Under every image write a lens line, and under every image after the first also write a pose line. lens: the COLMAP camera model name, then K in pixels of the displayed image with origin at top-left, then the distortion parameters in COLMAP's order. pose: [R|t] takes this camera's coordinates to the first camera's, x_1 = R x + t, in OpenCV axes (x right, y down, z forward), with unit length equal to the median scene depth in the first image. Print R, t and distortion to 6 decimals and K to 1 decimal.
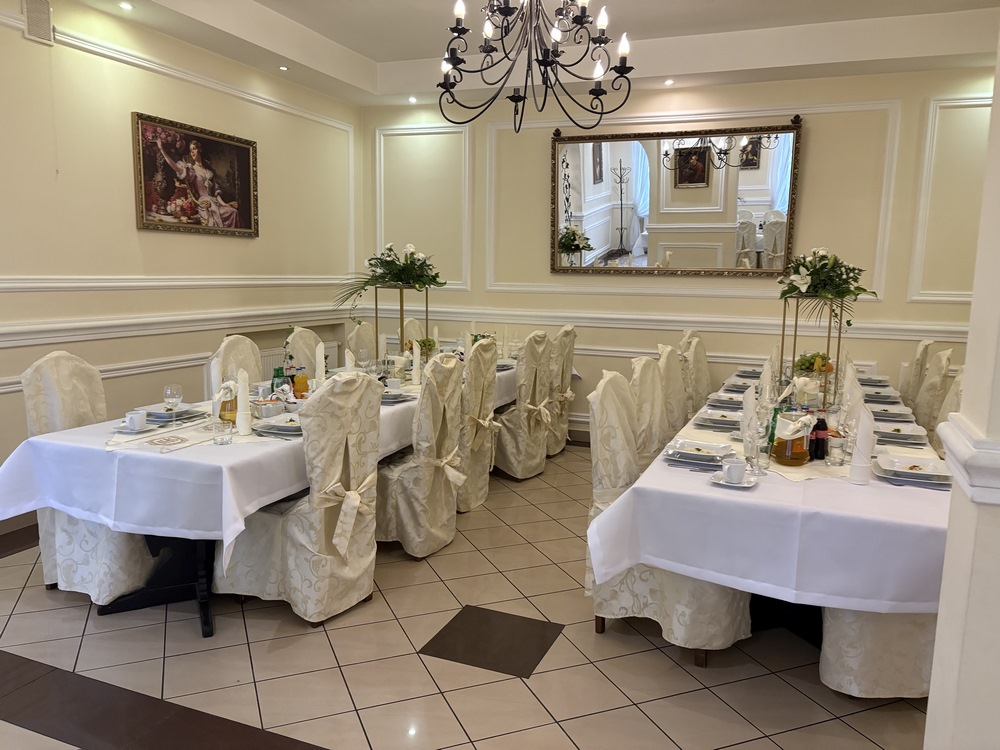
lens RADIAL K [[761.0, 0, 501.7], [0, 761.0, 362.1], [0, 0, 1]] dist [0.003690, -0.000486]
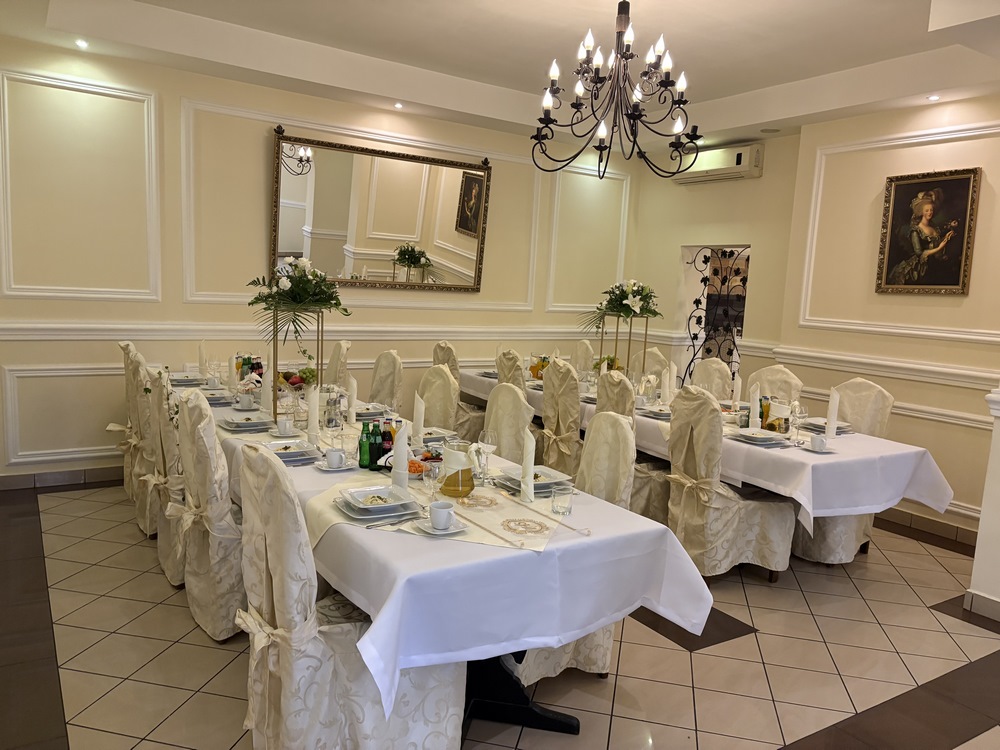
lens RADIAL K [[743.6, 0, 487.3], [0, 743.6, 373.9], [0, 0, 1]] dist [0.025884, -0.006319]
pose [[0.585477, -0.085591, 0.806158, -0.604302], [0.056465, 0.996301, 0.064770, -0.060693], [-0.808721, 0.007599, 0.588144, 0.311076]]
